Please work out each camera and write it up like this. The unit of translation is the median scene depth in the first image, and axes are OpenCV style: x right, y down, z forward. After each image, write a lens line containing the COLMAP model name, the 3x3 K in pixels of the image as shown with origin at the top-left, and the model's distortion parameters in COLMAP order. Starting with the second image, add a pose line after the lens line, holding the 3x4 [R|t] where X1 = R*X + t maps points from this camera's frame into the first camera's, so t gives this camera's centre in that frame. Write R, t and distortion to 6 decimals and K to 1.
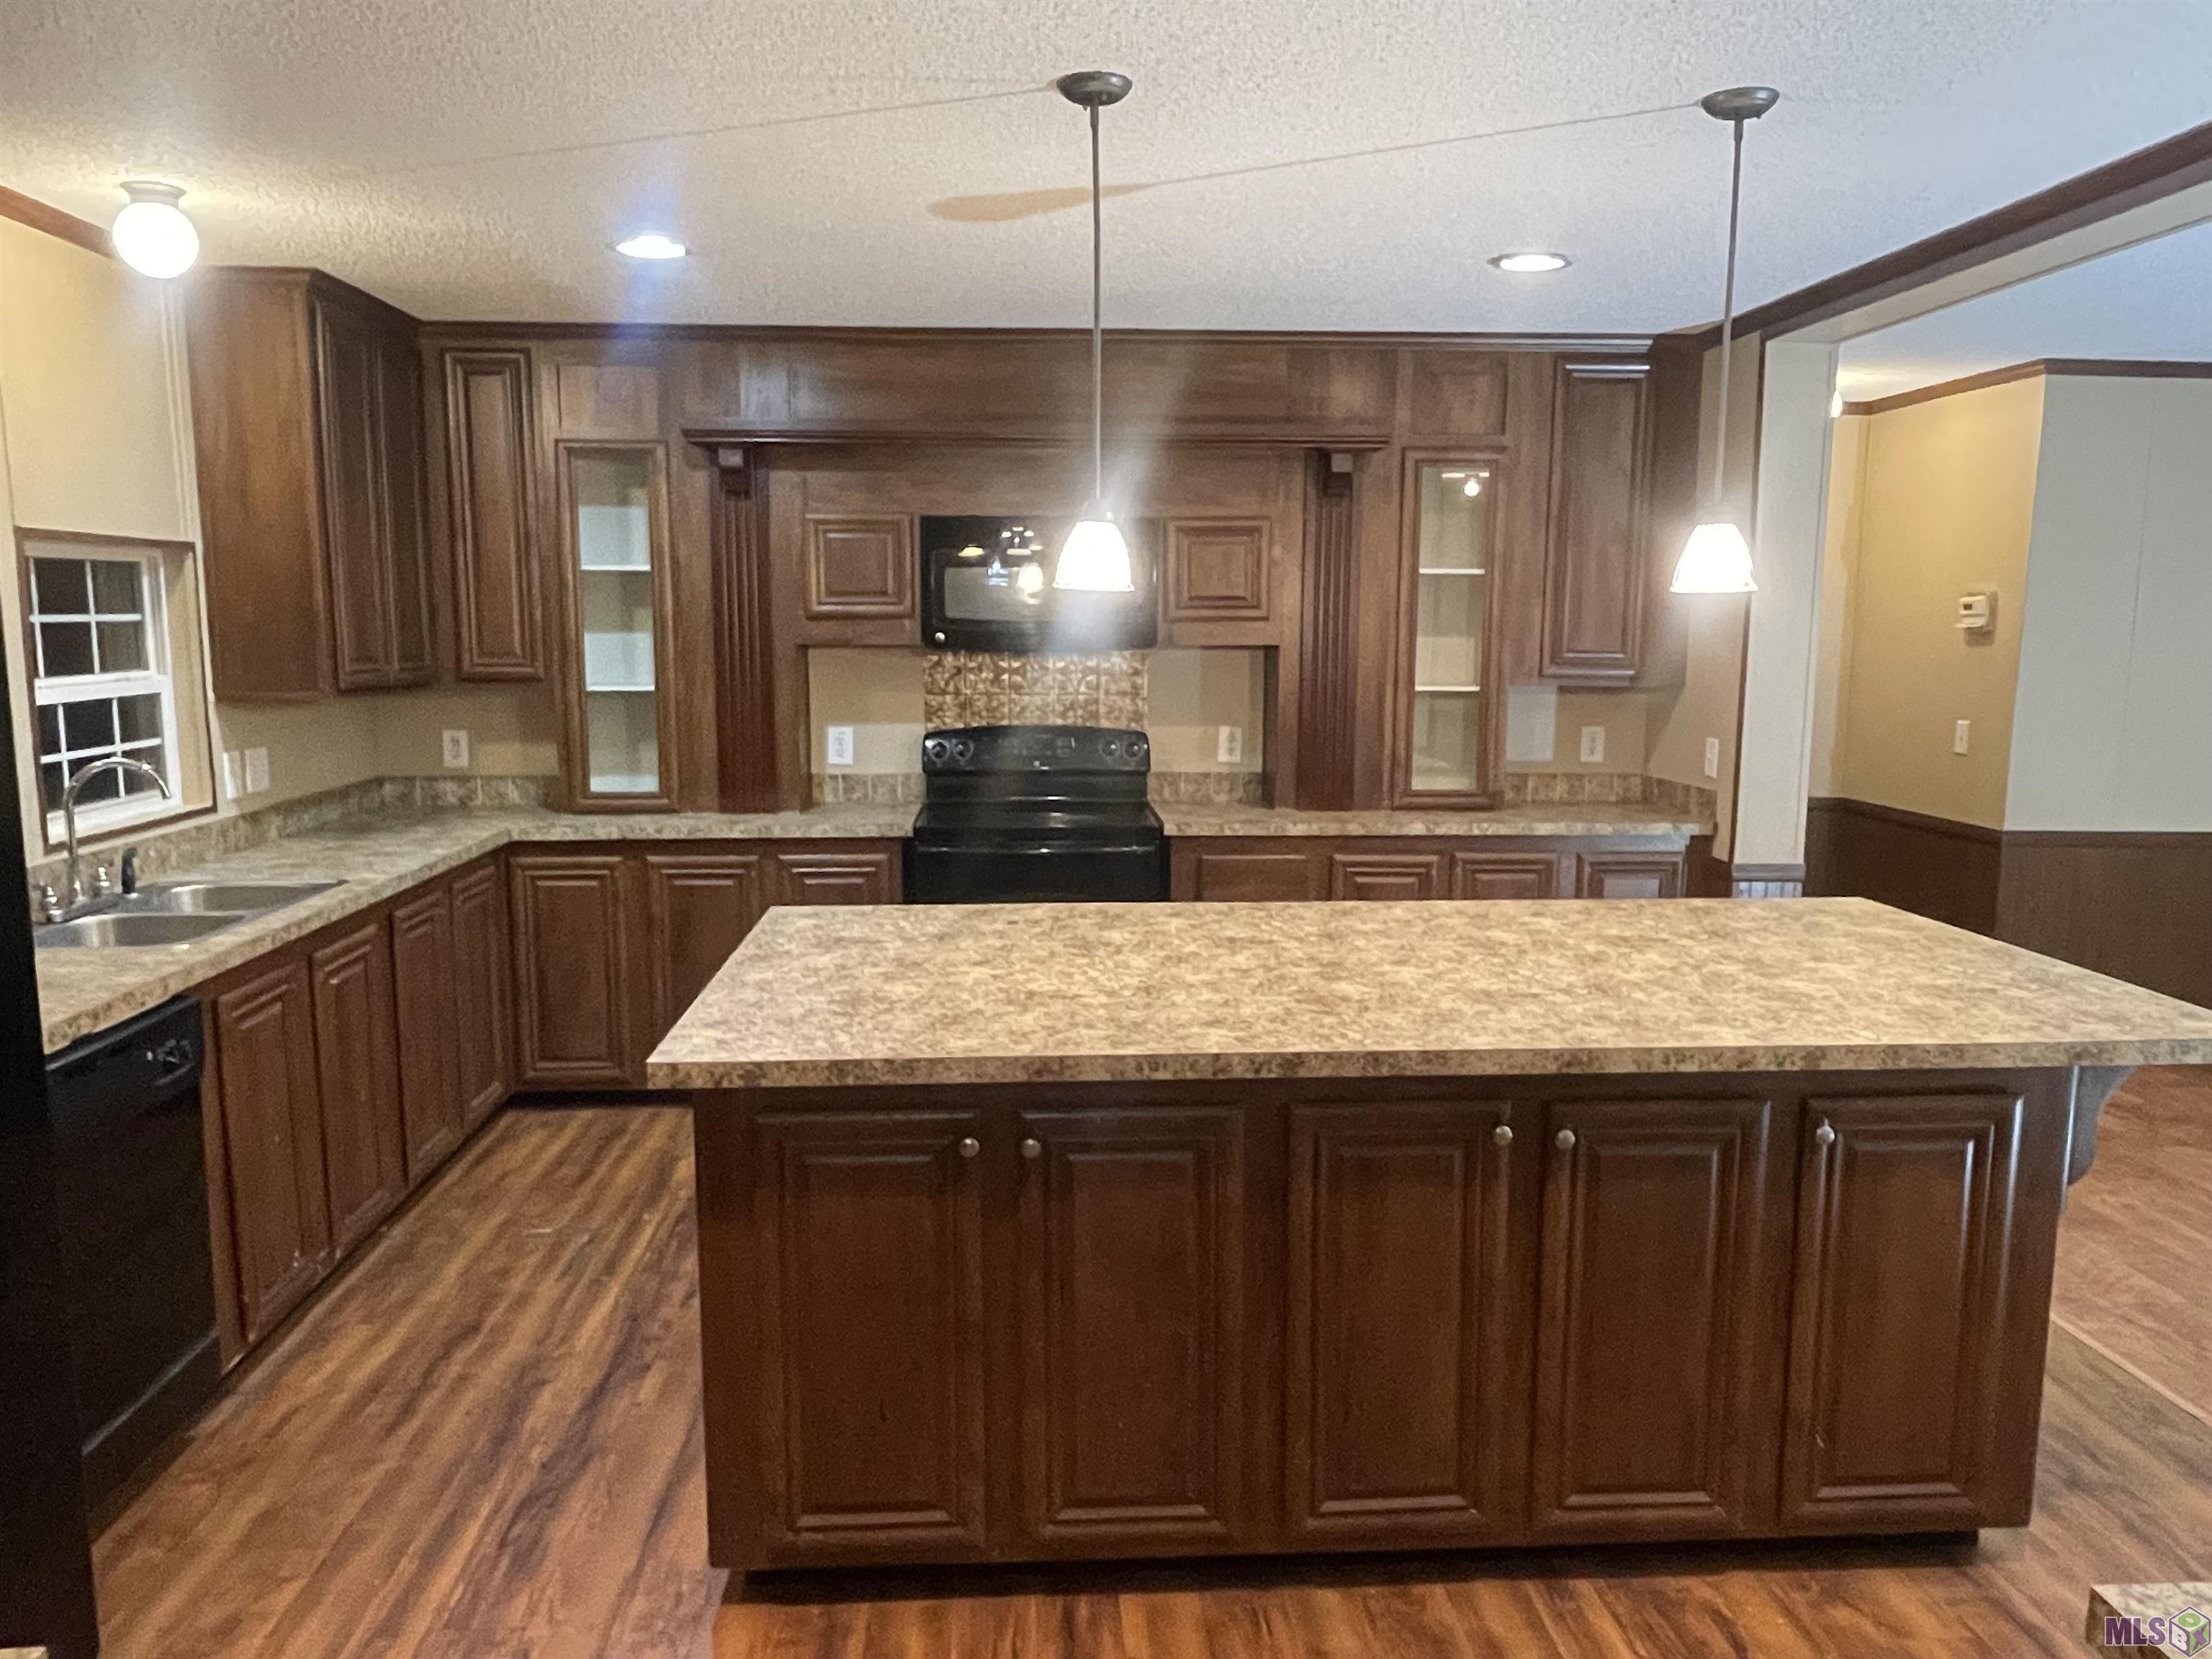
lens RADIAL K [[1633.1, 0, 1102.7], [0, 1633.1, 887.2], [0, 0, 1]] dist [0.049153, -0.075472]
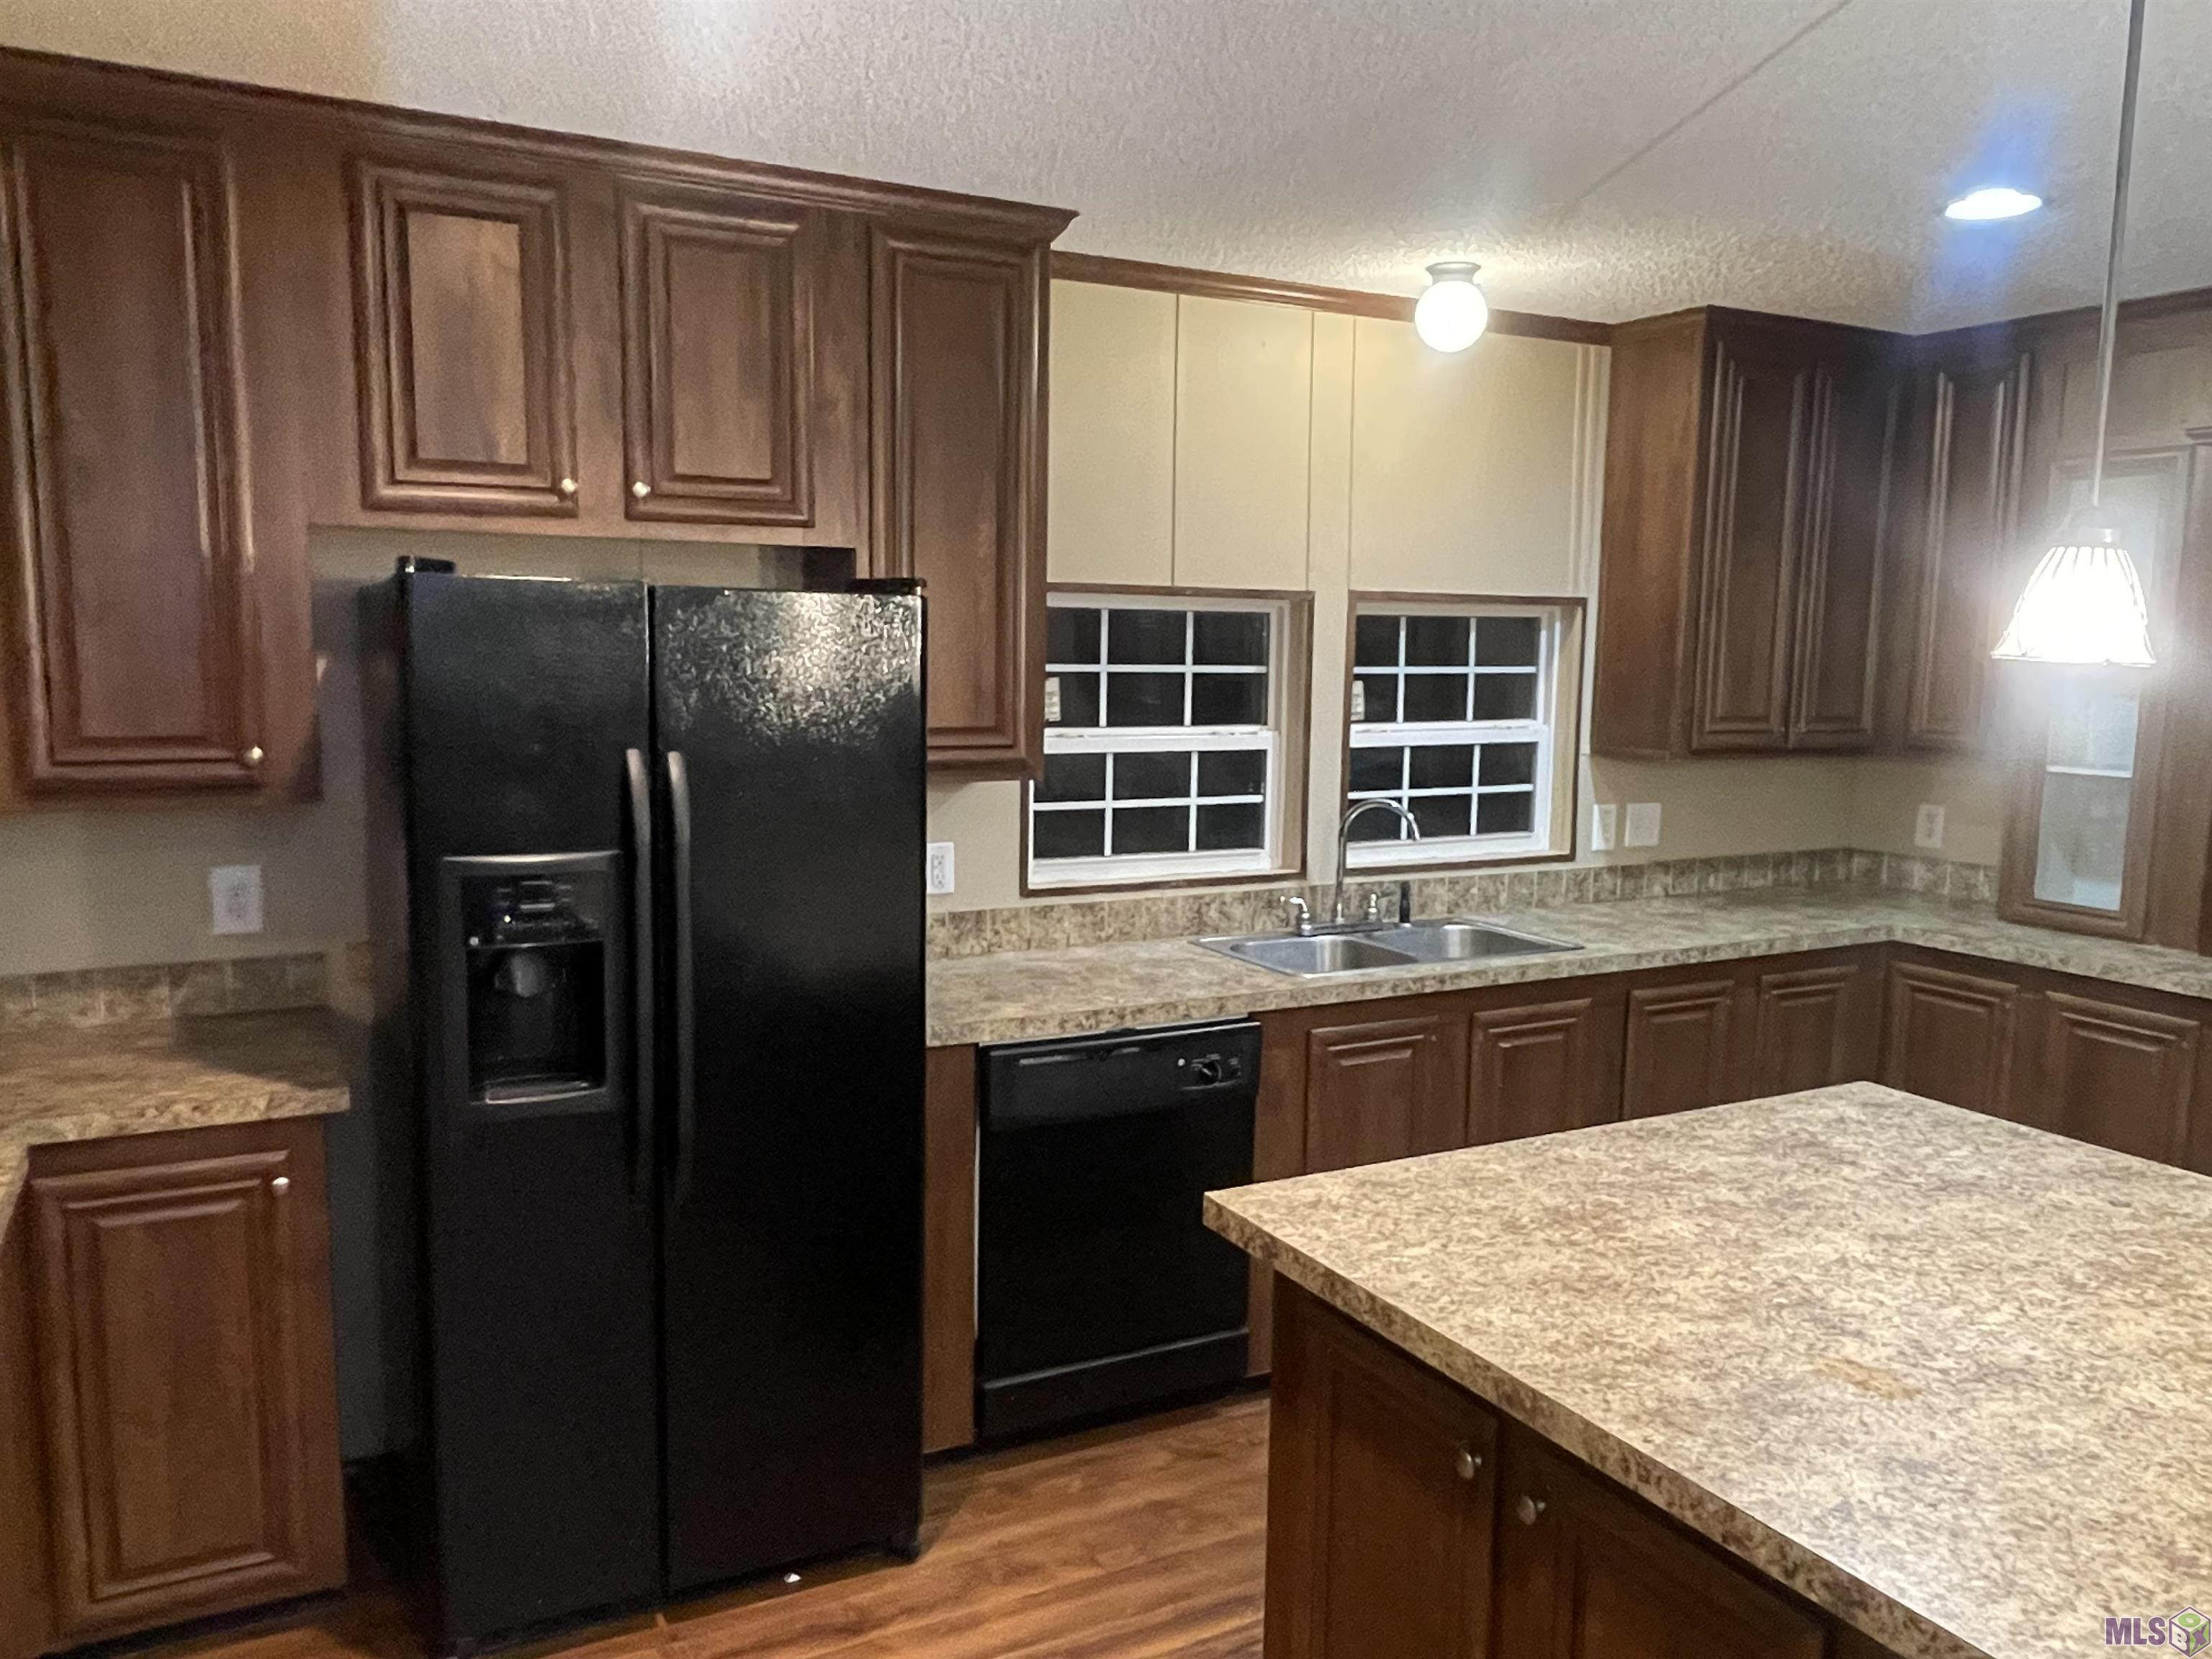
lens RADIAL K [[1633.1, 0, 1100.0], [0, 1633.1, 879.9], [0, 0, 1]] dist [0.049153, -0.075472]
pose [[0.404410, 0.139908, -0.903813, 0.278521], [-0.162992, 0.983435, 0.079303, -0.071024], [0.899937, 0.115244, 0.420515, 0.329485]]
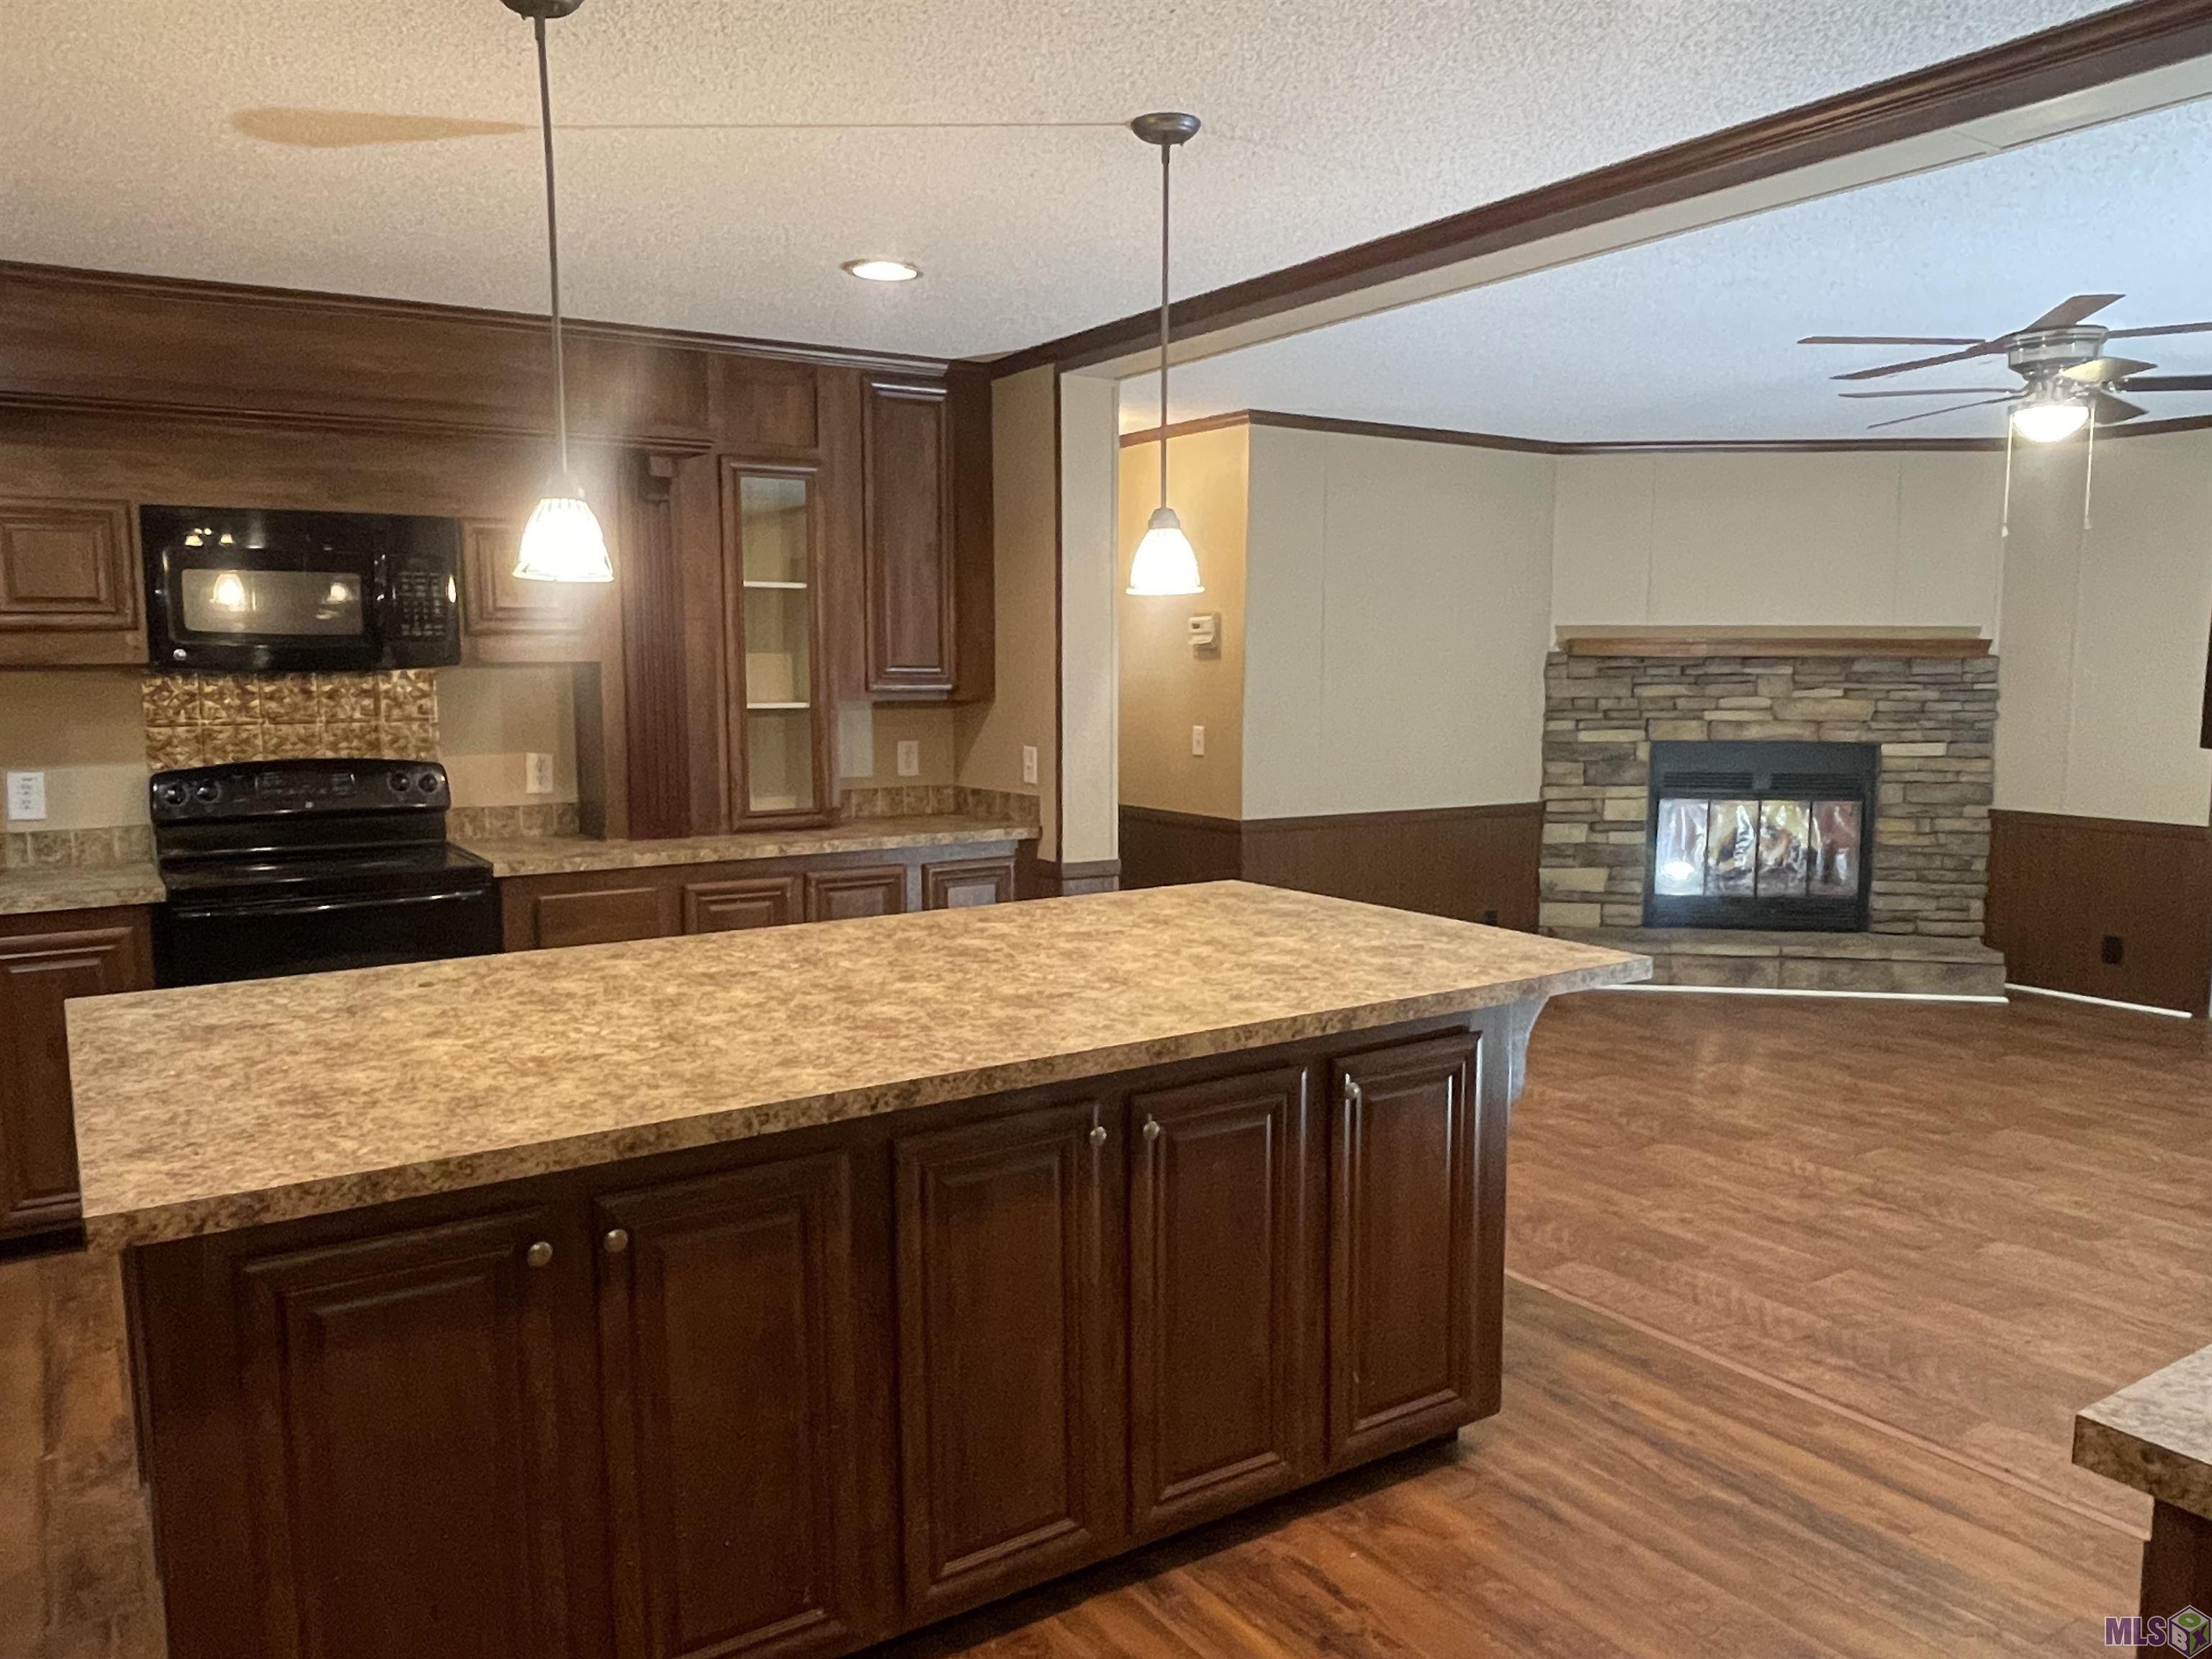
lens RADIAL K [[1633.1, 0, 1116.5], [0, 1633.1, 875.0], [0, 0, 1]] dist [0.049153, -0.075472]
pose [[0.866142, -0.074637, 0.494193, -0.136949], [0.088276, 0.996087, -0.004280, 0.000450], [-0.491940, 0.047333, 0.869342, 0.086691]]
